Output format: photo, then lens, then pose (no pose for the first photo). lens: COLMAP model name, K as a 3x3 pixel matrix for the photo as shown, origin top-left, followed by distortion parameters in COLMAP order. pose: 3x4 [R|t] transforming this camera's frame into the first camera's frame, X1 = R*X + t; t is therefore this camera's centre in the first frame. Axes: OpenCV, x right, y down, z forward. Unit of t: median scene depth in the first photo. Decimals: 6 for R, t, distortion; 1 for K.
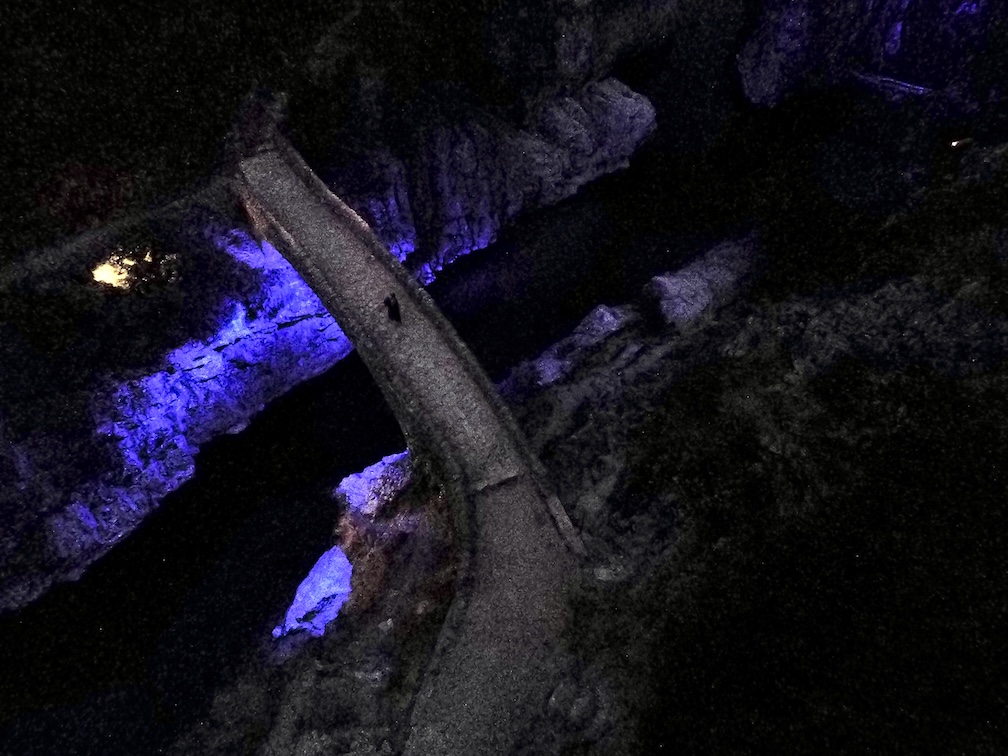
lens RADIAL K [[657.3, 0, 507.5], [0, 657.3, 379.5], [0, 0, 1]] dist [-0.000764, 0.000513]
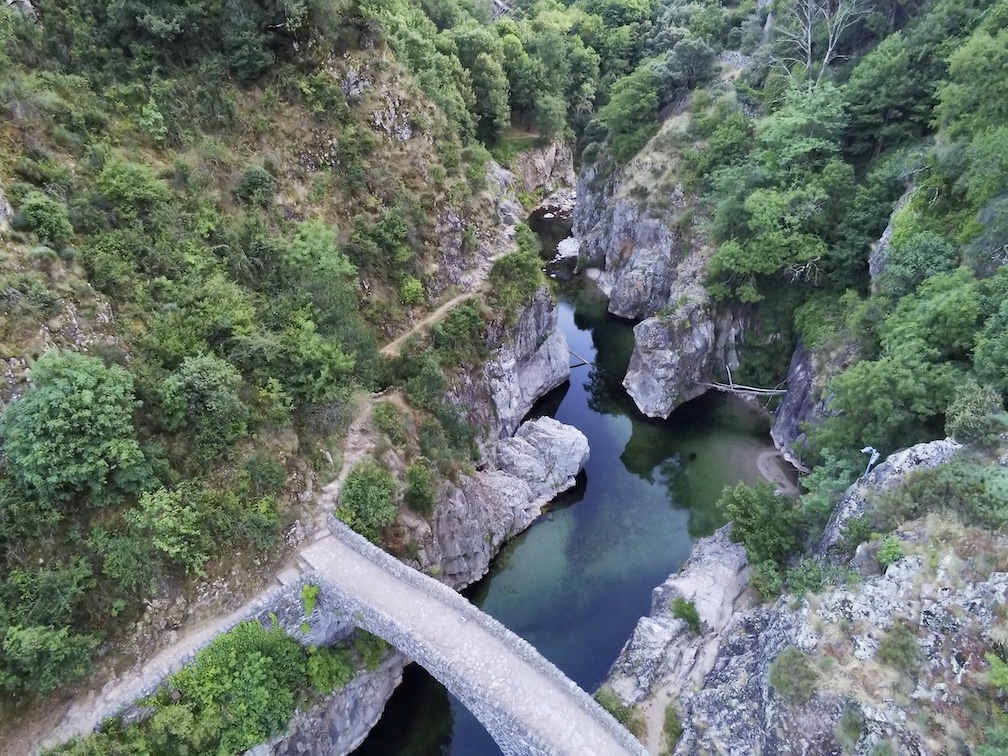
lens RADIAL K [[657.3, 0, 504.8], [0, 657.3, 378.4], [0, 0, 1]] dist [-0.000764, 0.000513]
pose [[0.964614, -0.125512, 0.231876, -0.295622], [0.212634, 0.890316, -0.402648, -0.071141], [-0.155906, 0.437704, 0.885499, -0.165595]]
